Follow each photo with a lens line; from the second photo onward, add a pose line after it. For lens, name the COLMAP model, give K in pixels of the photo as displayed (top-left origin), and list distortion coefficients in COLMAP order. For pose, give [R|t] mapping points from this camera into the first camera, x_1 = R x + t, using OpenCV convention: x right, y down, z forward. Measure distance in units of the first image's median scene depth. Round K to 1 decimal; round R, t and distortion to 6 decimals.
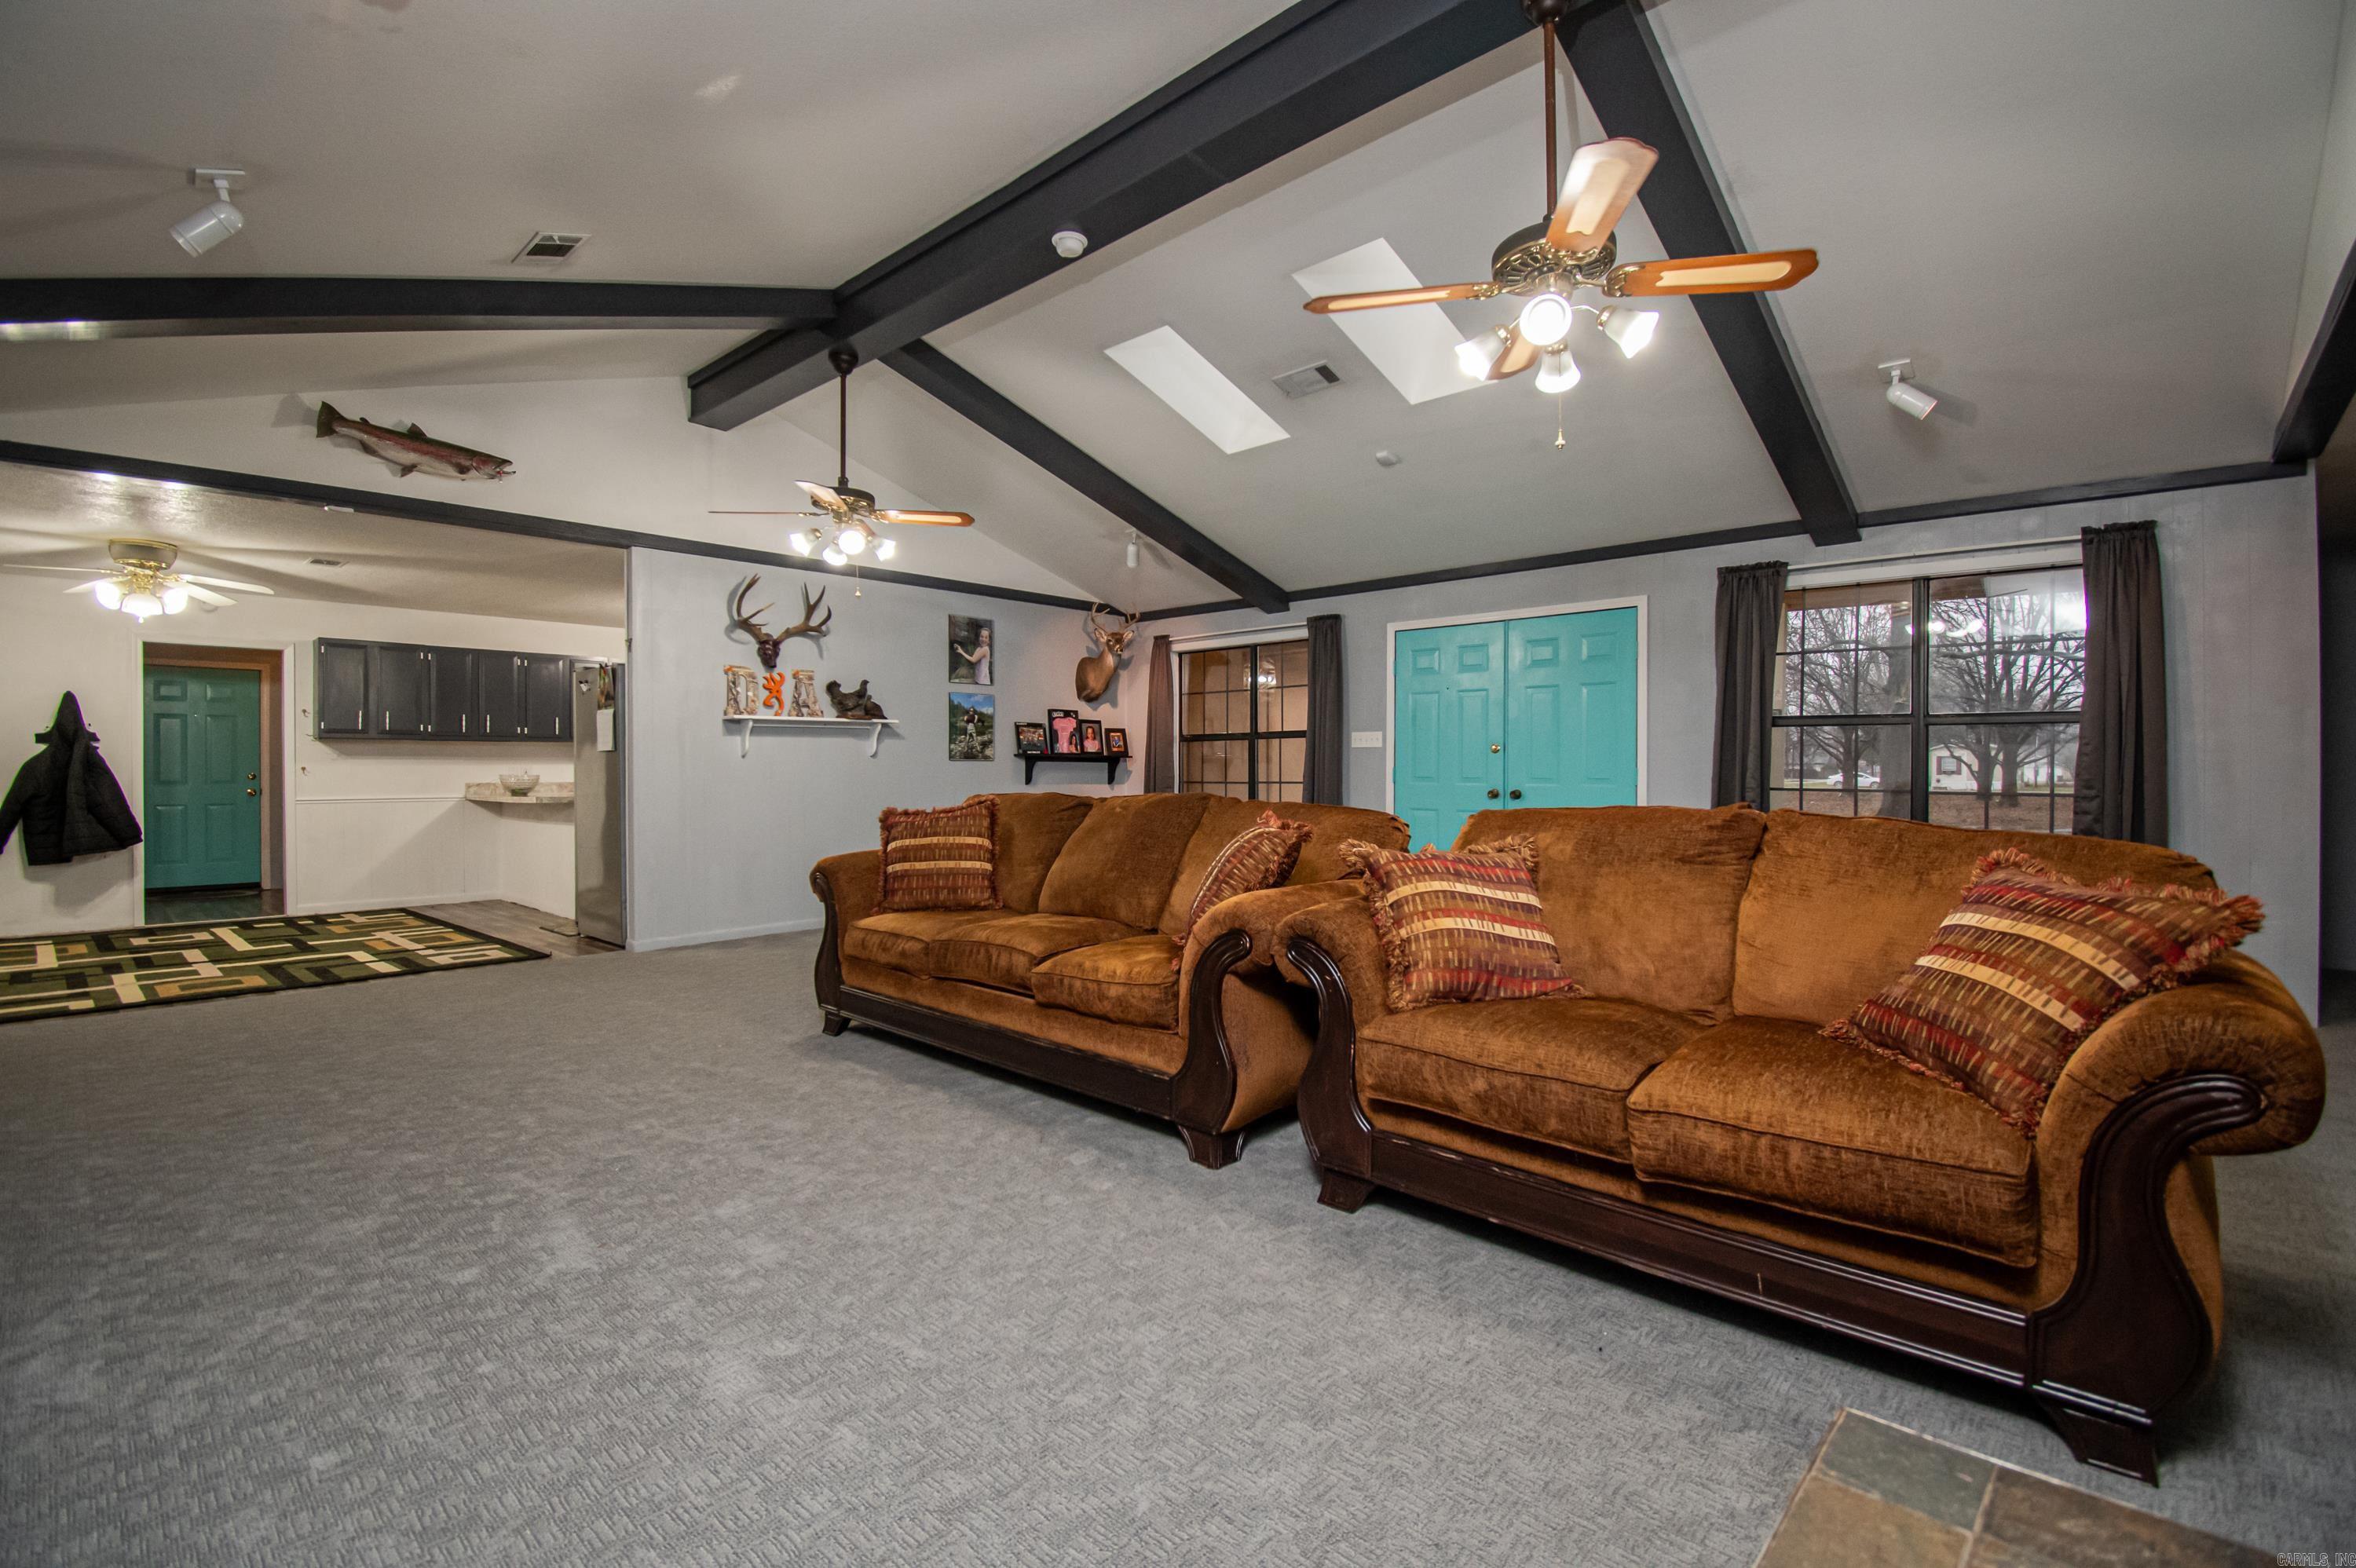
lens RADIAL K [[1046.0, 0, 1142.2], [0, 1046.0, 770.9], [0, 0, 1]] dist [0.027763, -0.031908]
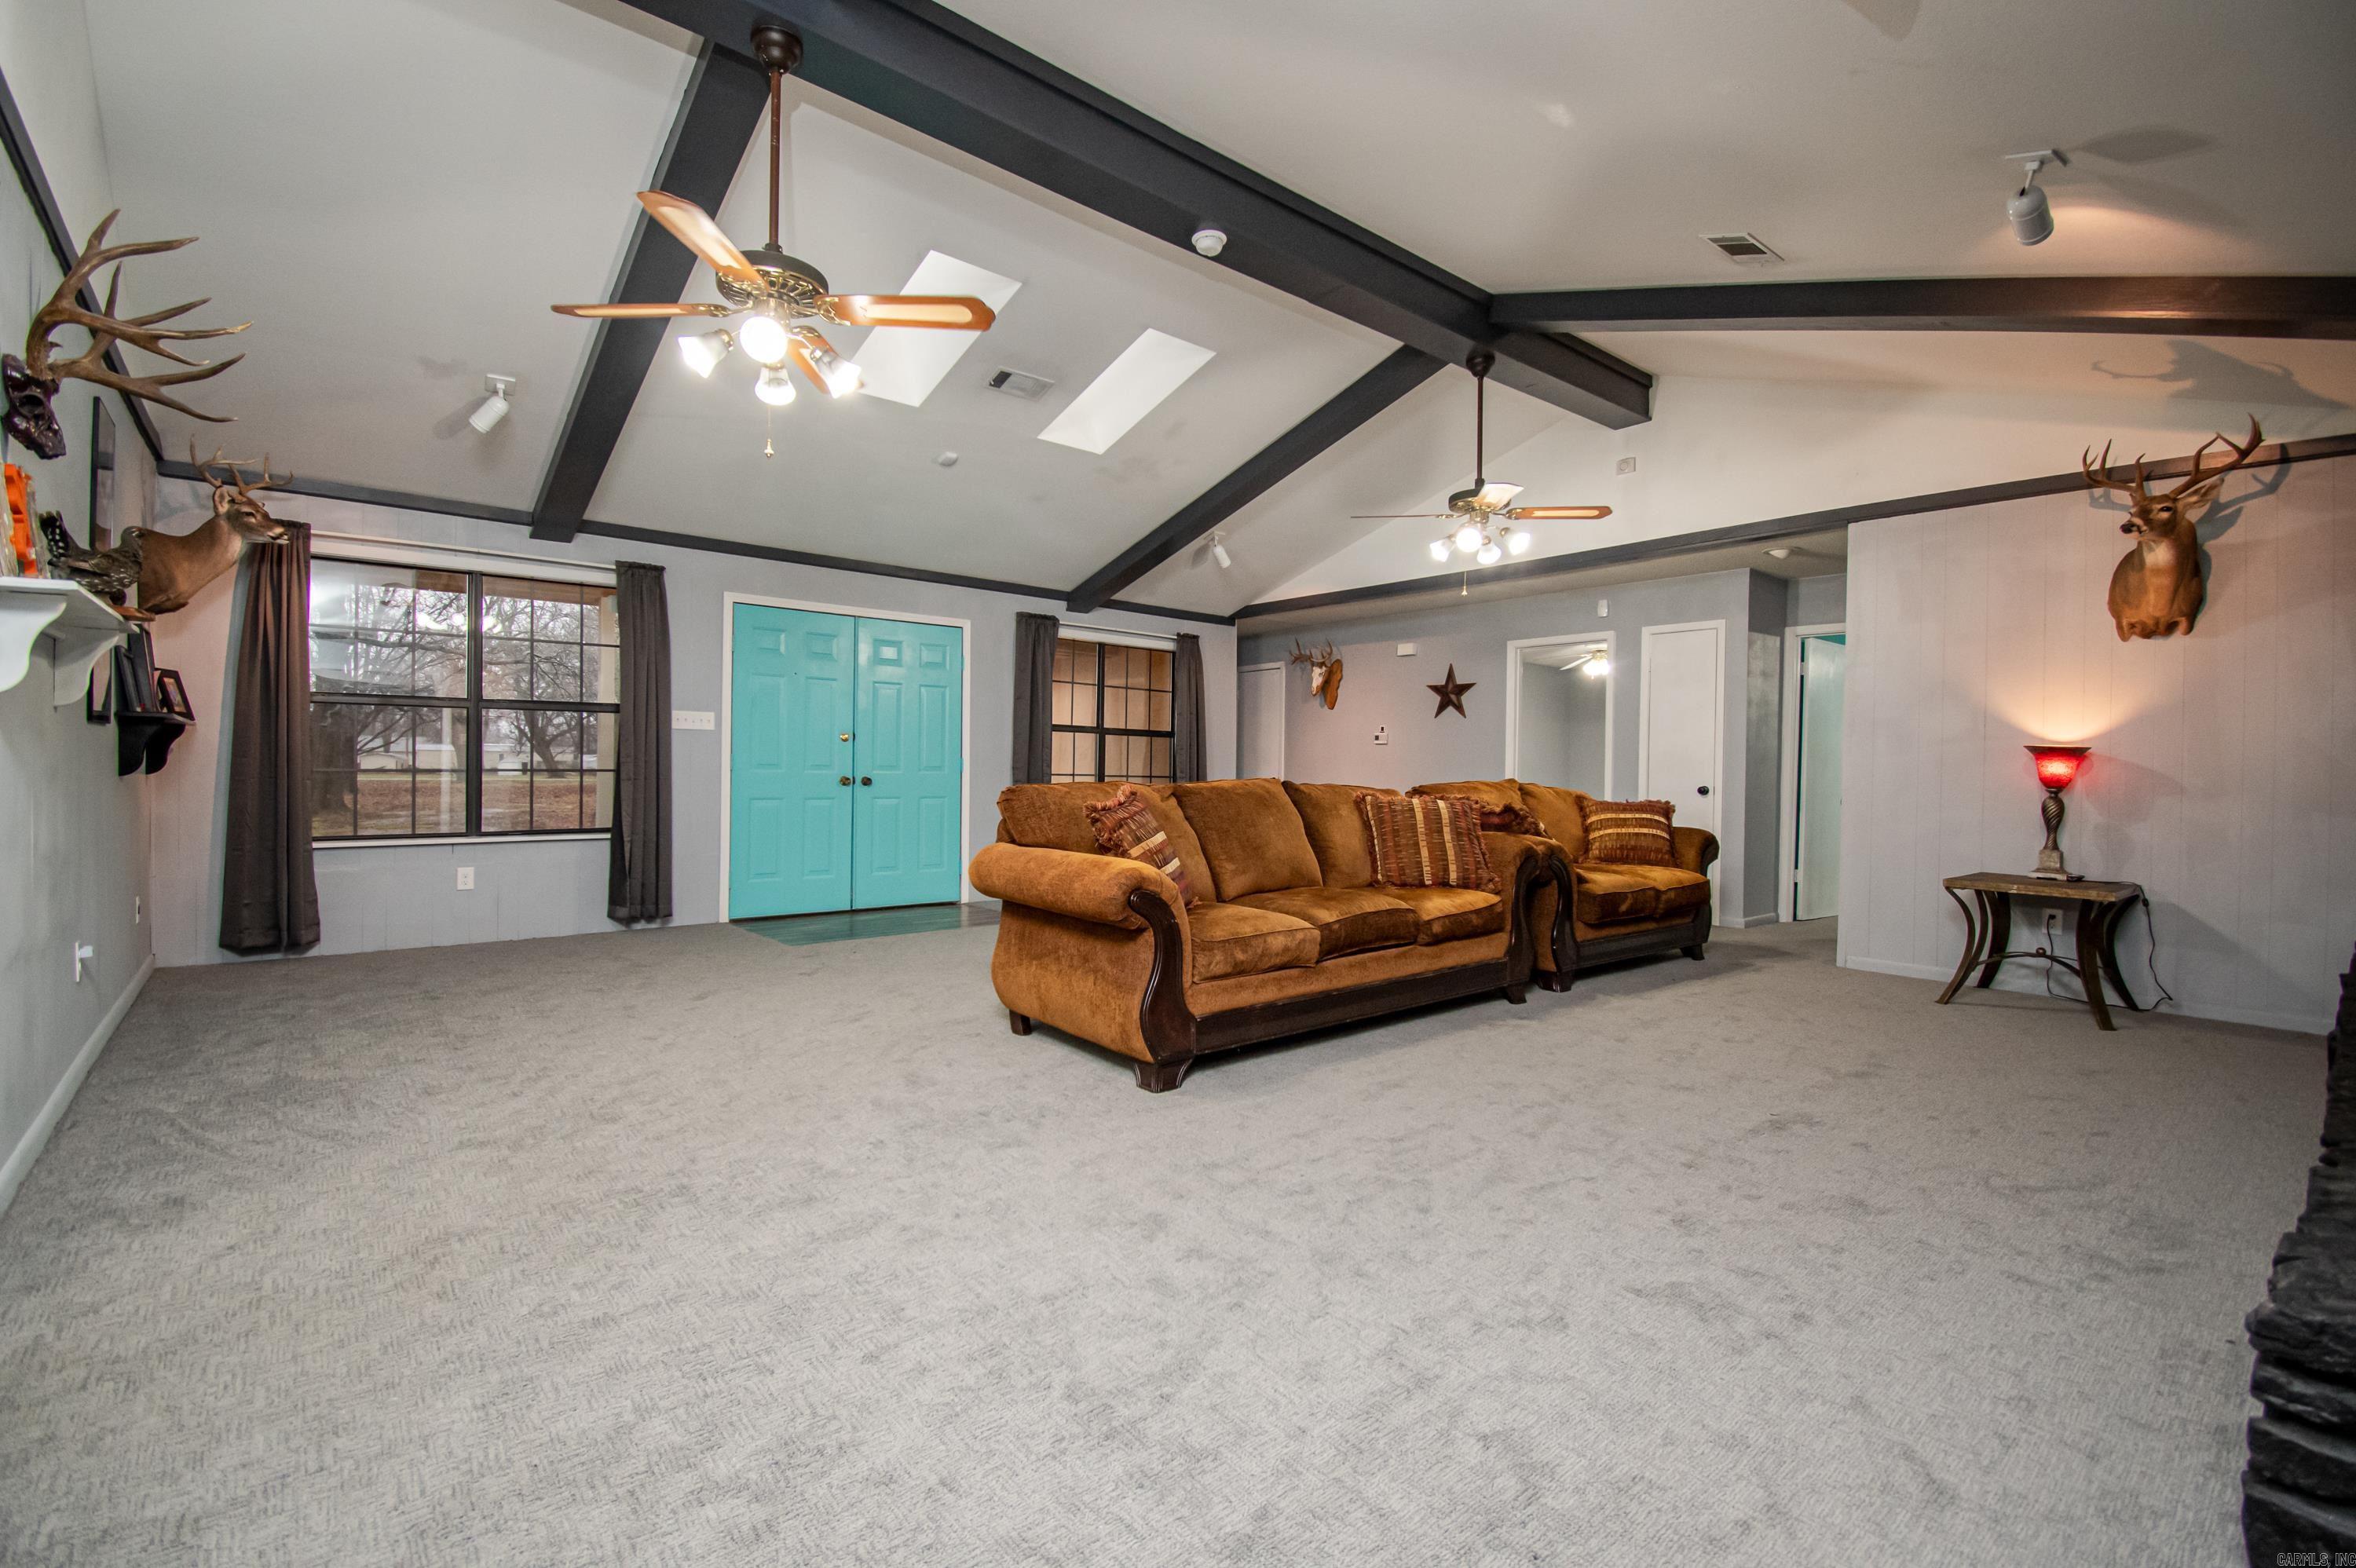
lens RADIAL K [[1046.0, 0, 1142.2], [0, 1046.0, 770.9], [0, 0, 1]] dist [0.027763, -0.031908]
pose [[0.125300, -0.003668, 0.992112, -0.653272], [-0.015223, 0.999868, 0.005619, 0.001575], [-0.992002, -0.015807, 0.125228, 0.571714]]
